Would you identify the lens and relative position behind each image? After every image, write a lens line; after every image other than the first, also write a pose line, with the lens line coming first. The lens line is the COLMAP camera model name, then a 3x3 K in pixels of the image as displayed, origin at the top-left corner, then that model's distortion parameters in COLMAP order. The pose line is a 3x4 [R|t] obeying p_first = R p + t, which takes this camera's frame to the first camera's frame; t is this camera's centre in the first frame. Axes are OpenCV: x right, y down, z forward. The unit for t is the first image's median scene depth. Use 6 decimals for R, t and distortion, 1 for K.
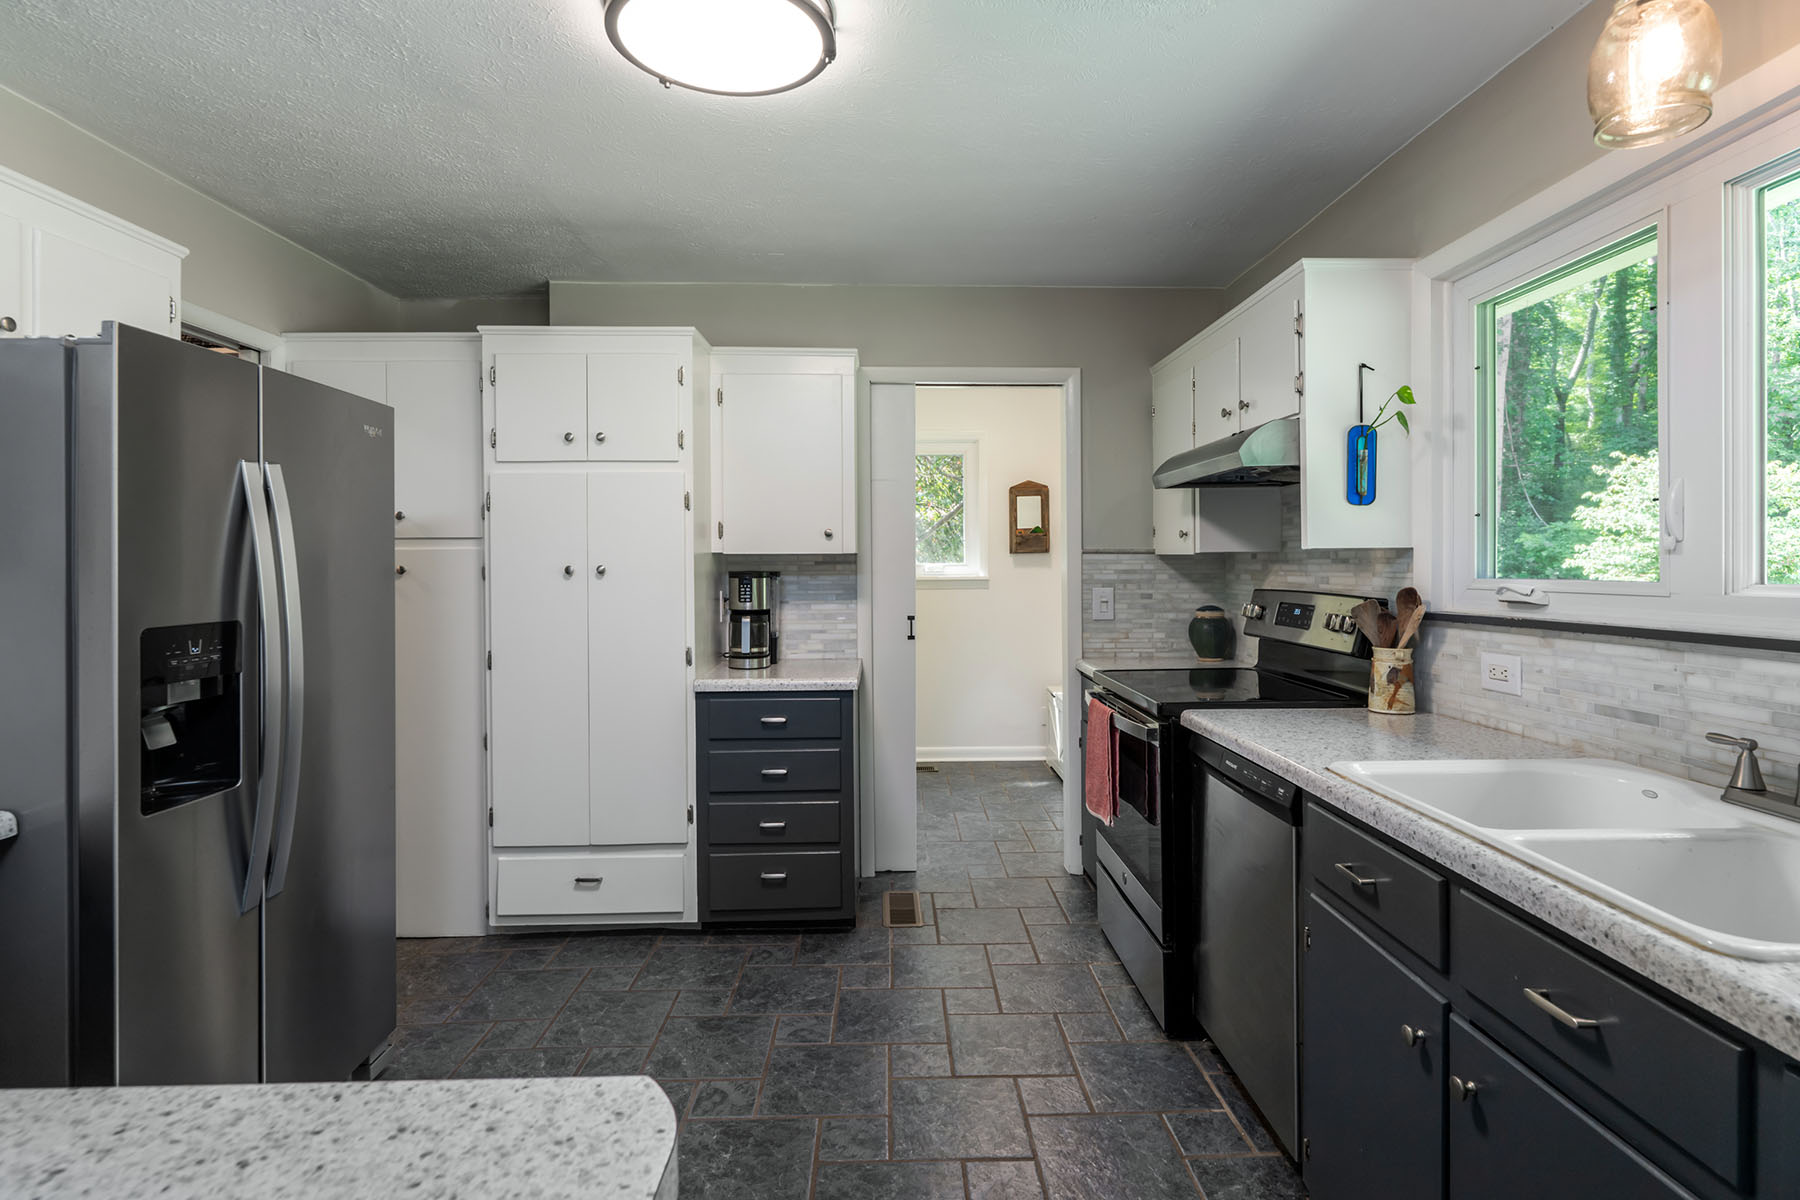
lens RADIAL K [[916.0, 0, 909.8], [0, 916.0, 562.7], [0, 0, 1]] dist [0.016204, 0.000087]
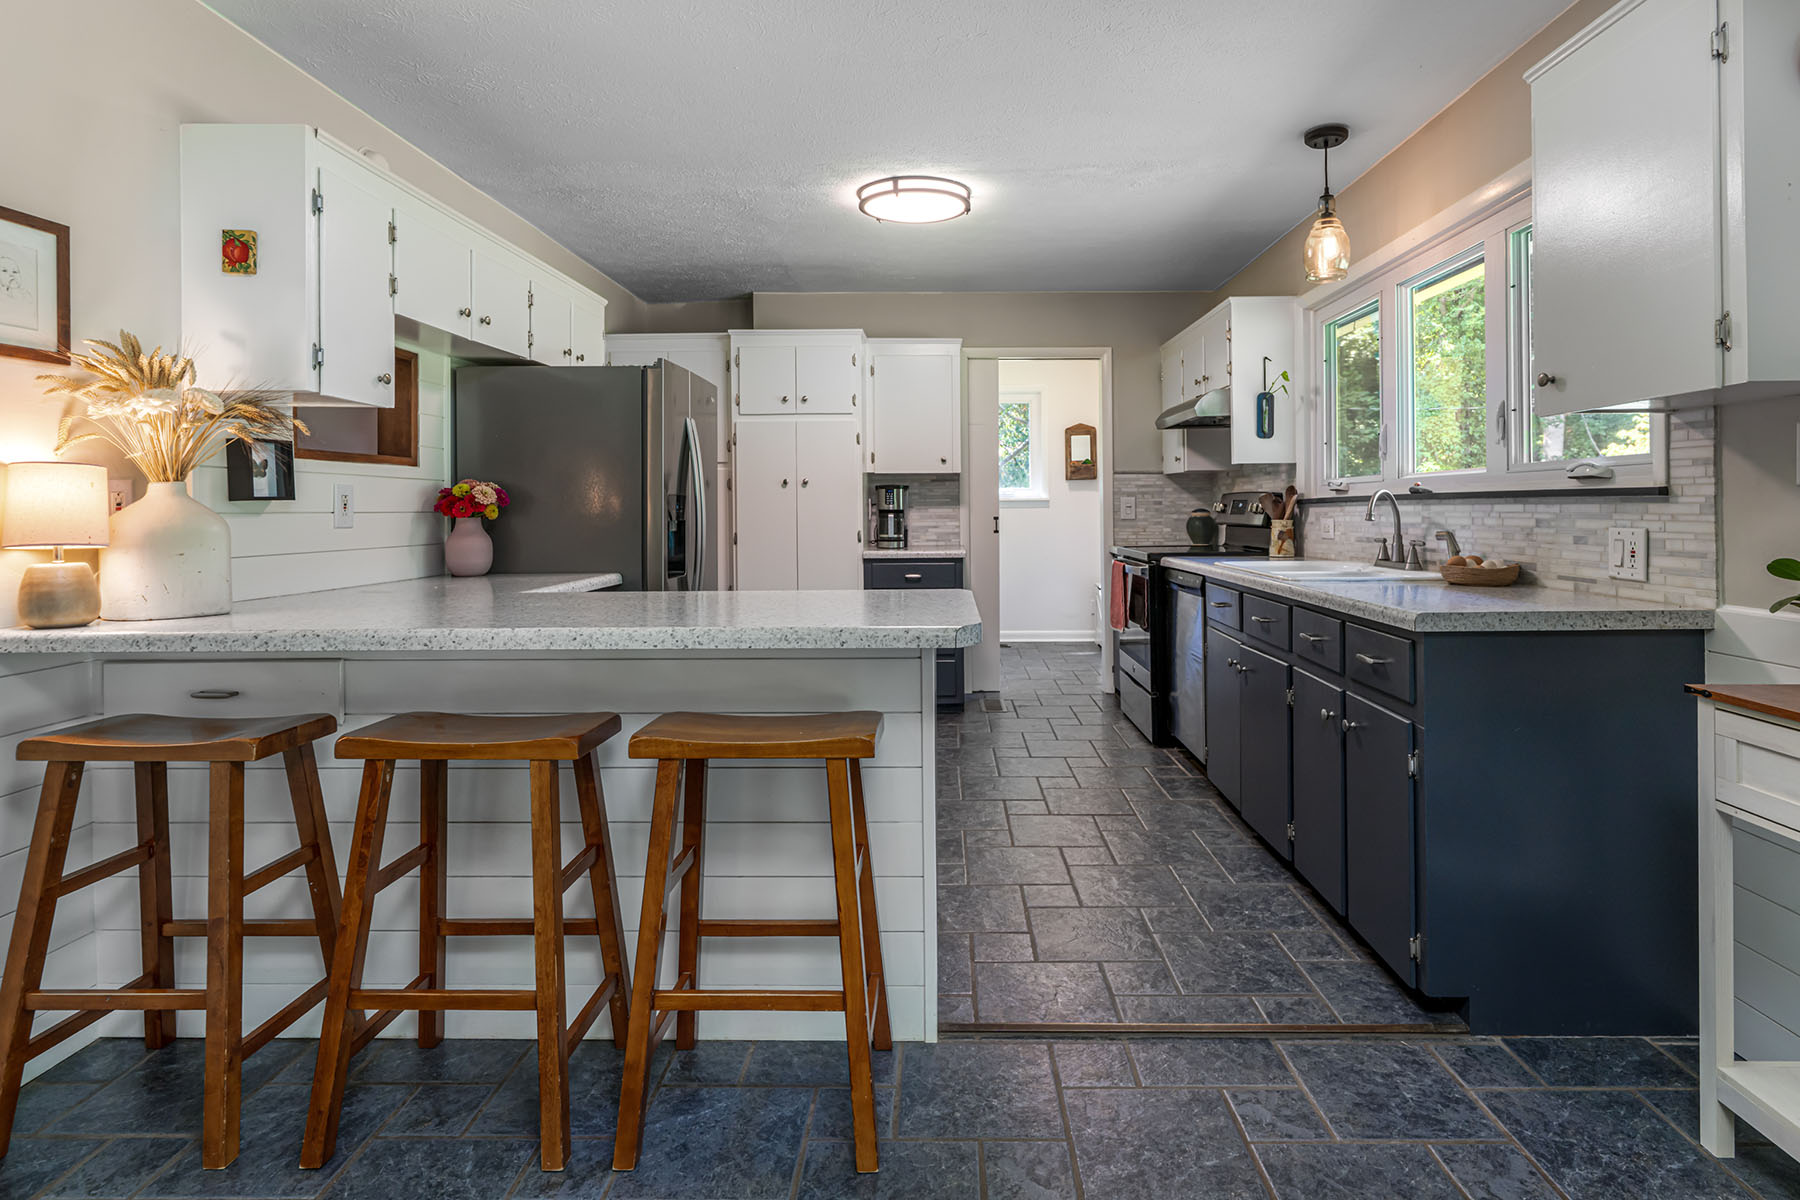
lens RADIAL K [[916.0, 0, 923.9], [0, 916.0, 496.5], [0, 0, 1]] dist [0.016204, 0.000087]
pose [[0.998729, -0.000777, -0.050389, -0.049132], [0.000354, 0.999965, -0.008411, 0.046430], [0.050394, 0.008383, 0.998694, -0.576254]]
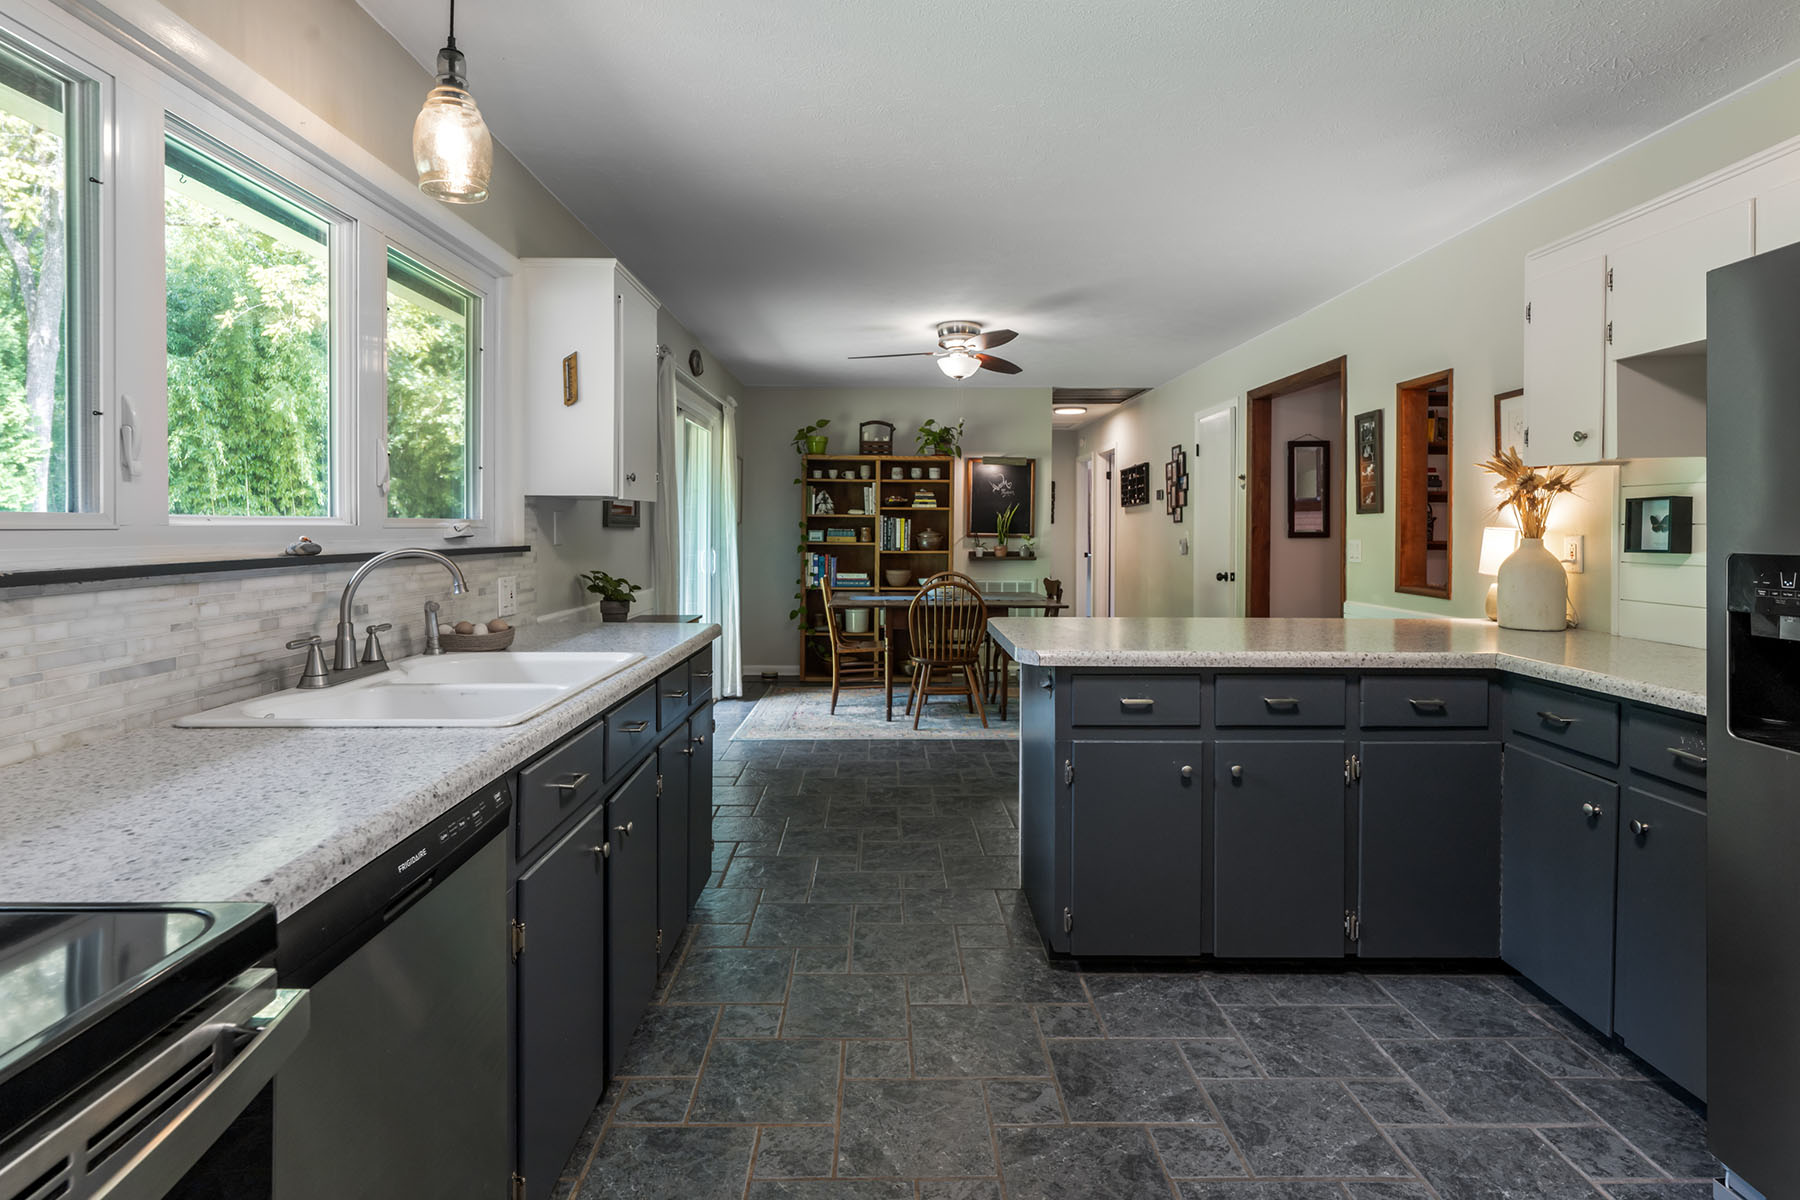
lens RADIAL K [[916.0, 0, 916.6], [0, 916.0, 526.5], [0, 0, 1]] dist [0.016204, 0.000087]
pose [[-0.999995, 0.003036, -0.000371, 0.035612], [0.003036, 0.999995, -0.001036, 0.018921], [0.000368, -0.001037, -0.999999, 0.963481]]
